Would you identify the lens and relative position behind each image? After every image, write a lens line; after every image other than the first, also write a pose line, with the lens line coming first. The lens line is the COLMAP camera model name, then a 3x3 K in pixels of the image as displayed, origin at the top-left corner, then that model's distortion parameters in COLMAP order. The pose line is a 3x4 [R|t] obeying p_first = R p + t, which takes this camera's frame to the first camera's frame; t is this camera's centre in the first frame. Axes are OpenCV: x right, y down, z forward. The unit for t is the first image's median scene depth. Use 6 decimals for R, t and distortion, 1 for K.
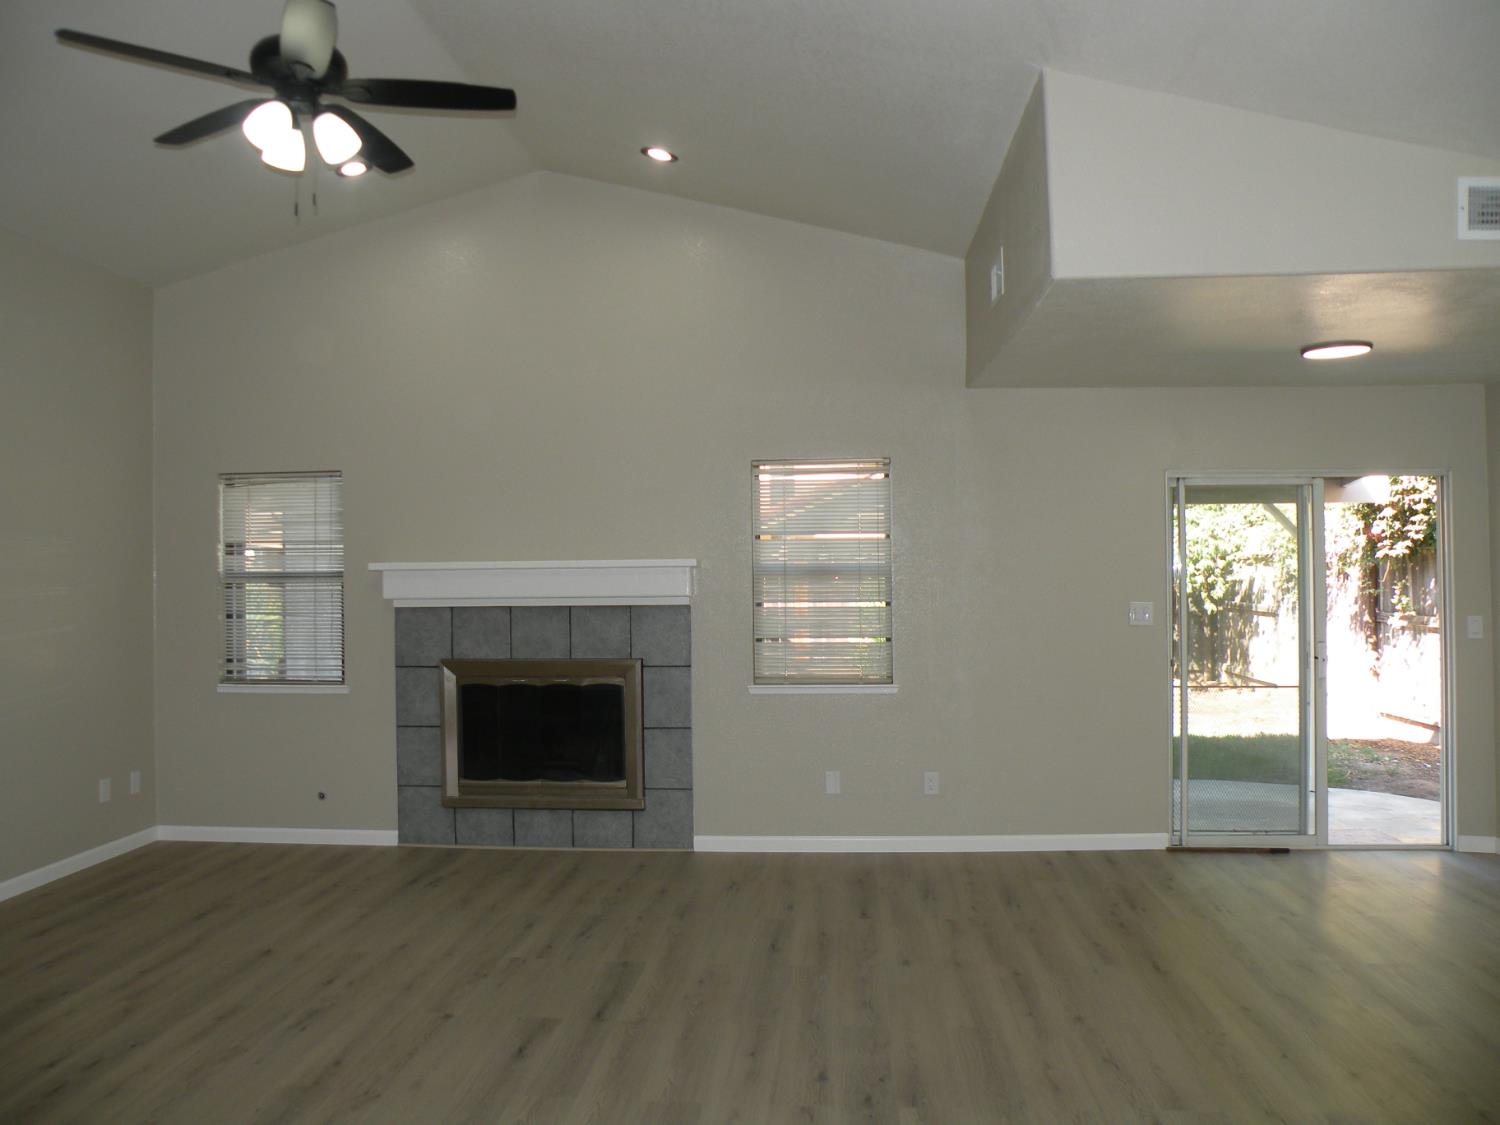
lens RADIAL K [[1212.6, 0, 744.3], [0, 1212.6, 558.9], [0, 0, 1]] dist [-0.146341, 0.129853]
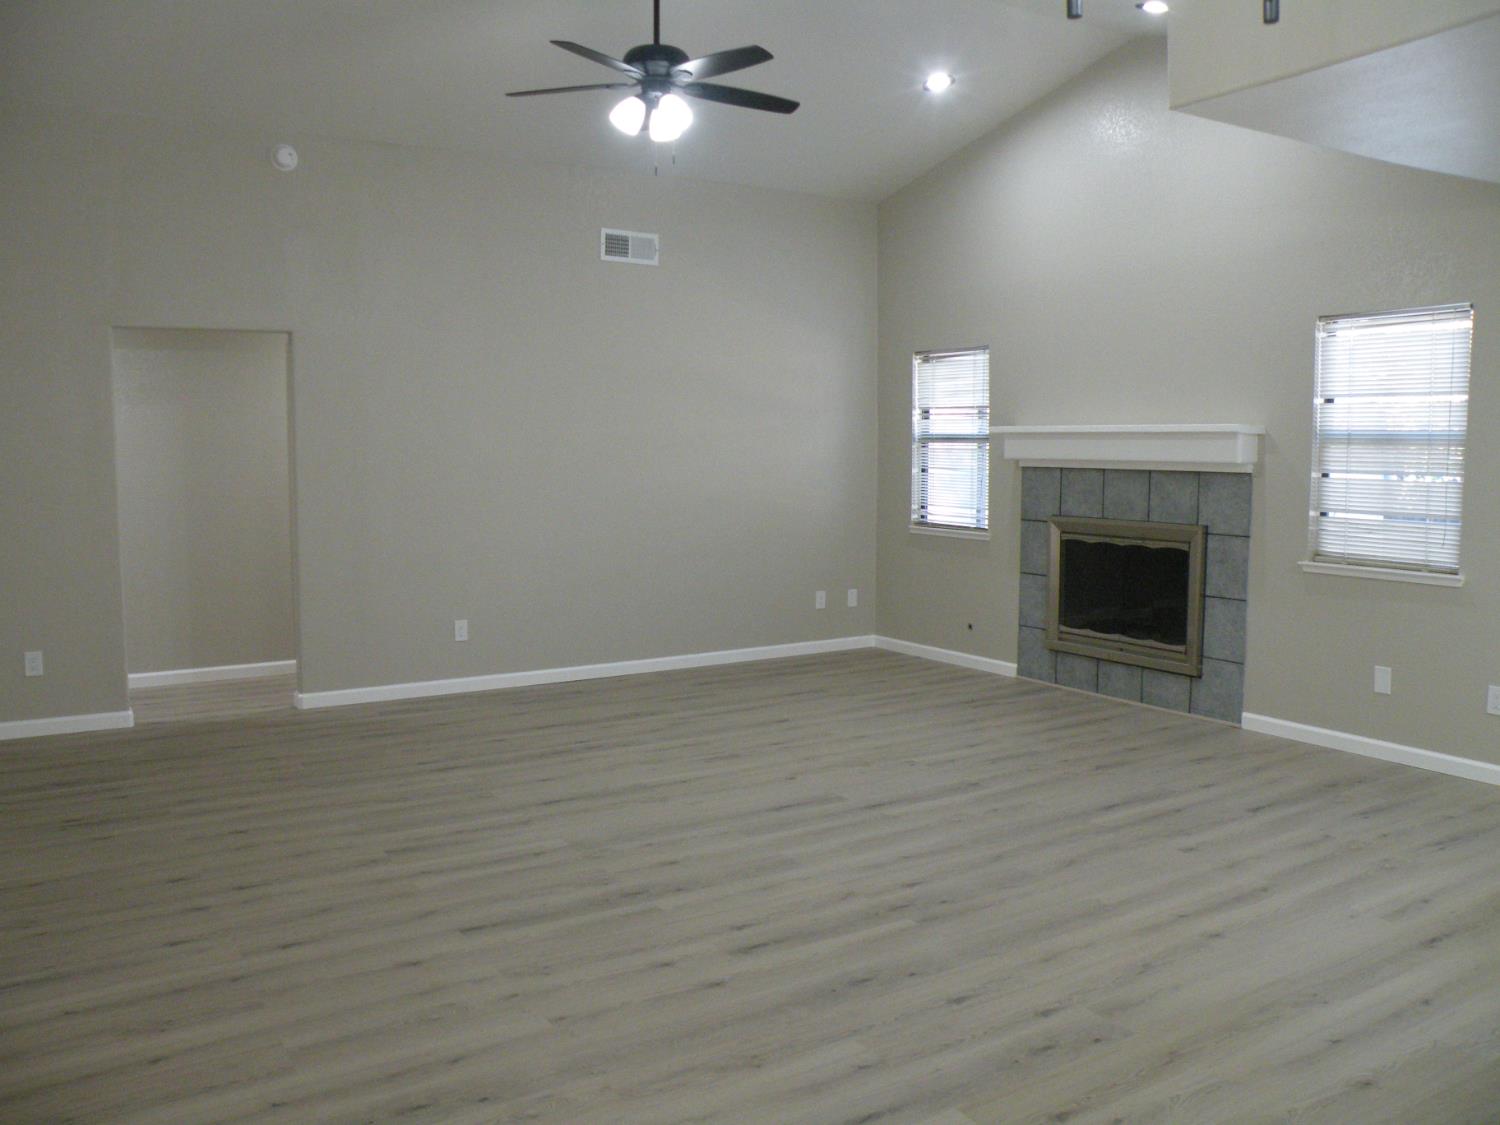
lens RADIAL K [[1212.6, 0, 739.7], [0, 1212.6, 567.8], [0, 0, 1]] dist [-0.146341, 0.129853]
pose [[0.600664, 0.093976, -0.793959, 0.459651], [-0.000550, 0.993116, 0.117133, 0.003439], [0.799501, -0.069921, 0.596581, 0.116812]]
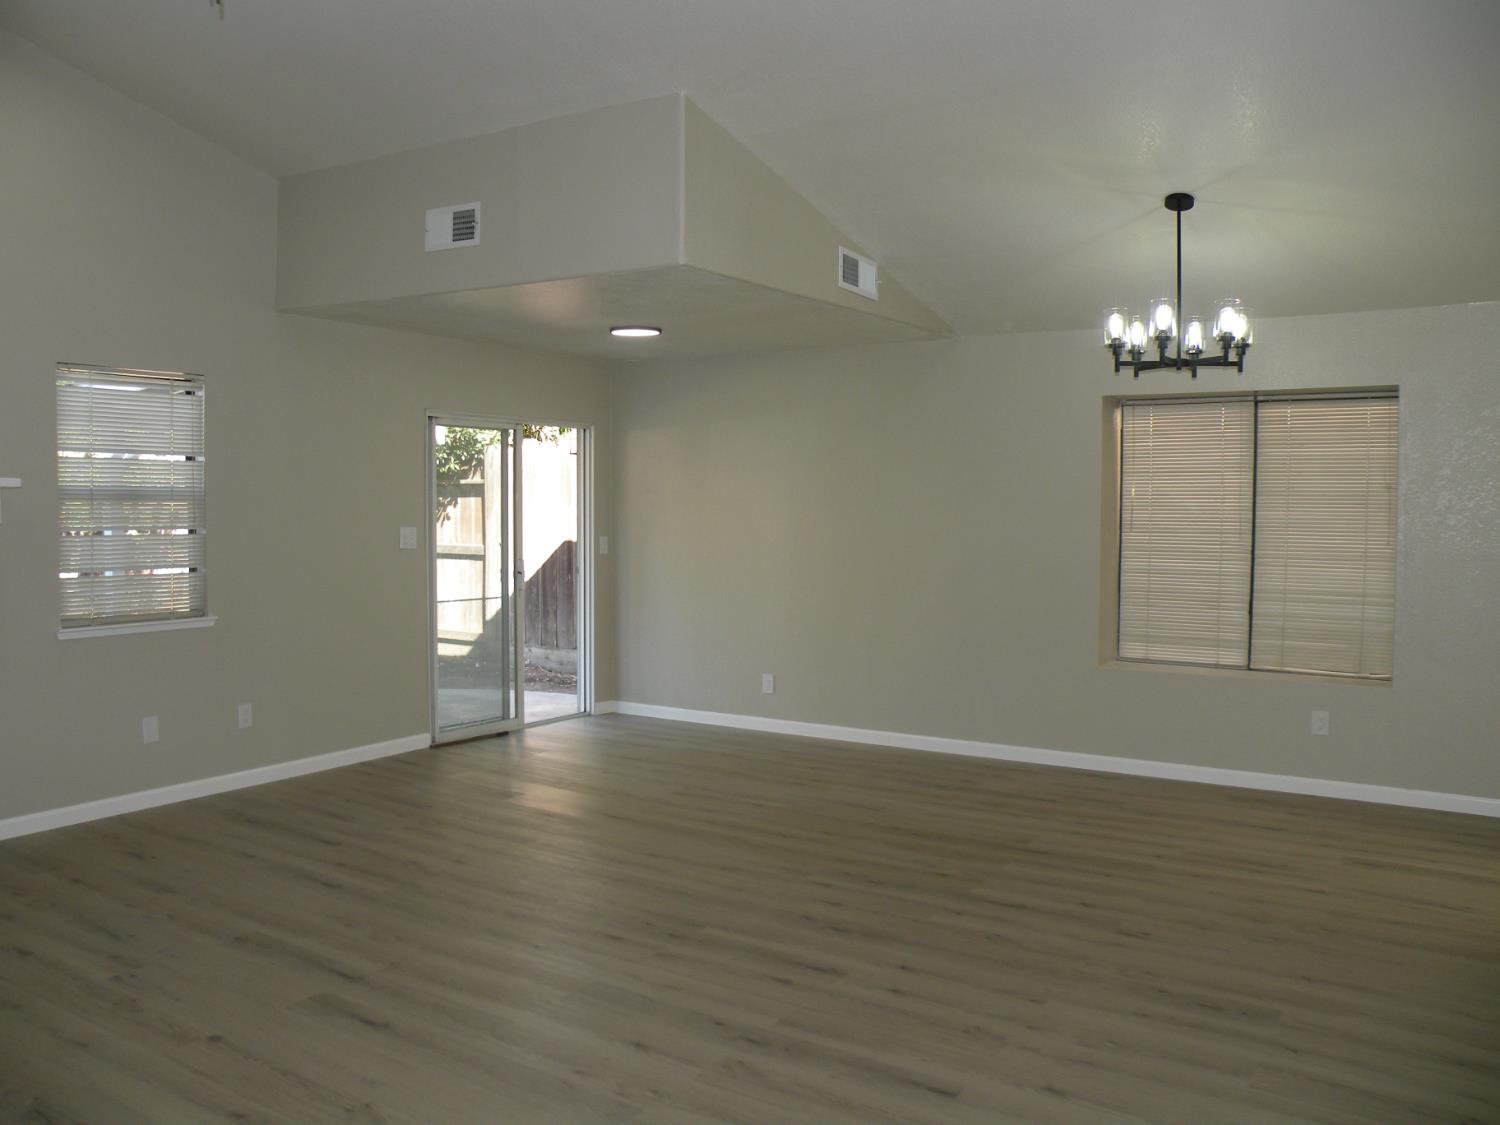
lens RADIAL K [[1212.6, 0, 738.5], [0, 1212.6, 559.9], [0, 0, 1]] dist [-0.146341, 0.129853]
pose [[0.475187, -0.028285, 0.879430, -0.482011], [-0.019580, 0.998896, 0.042707, 0.011831], [-0.879667, -0.037513, 0.474108, 0.197632]]
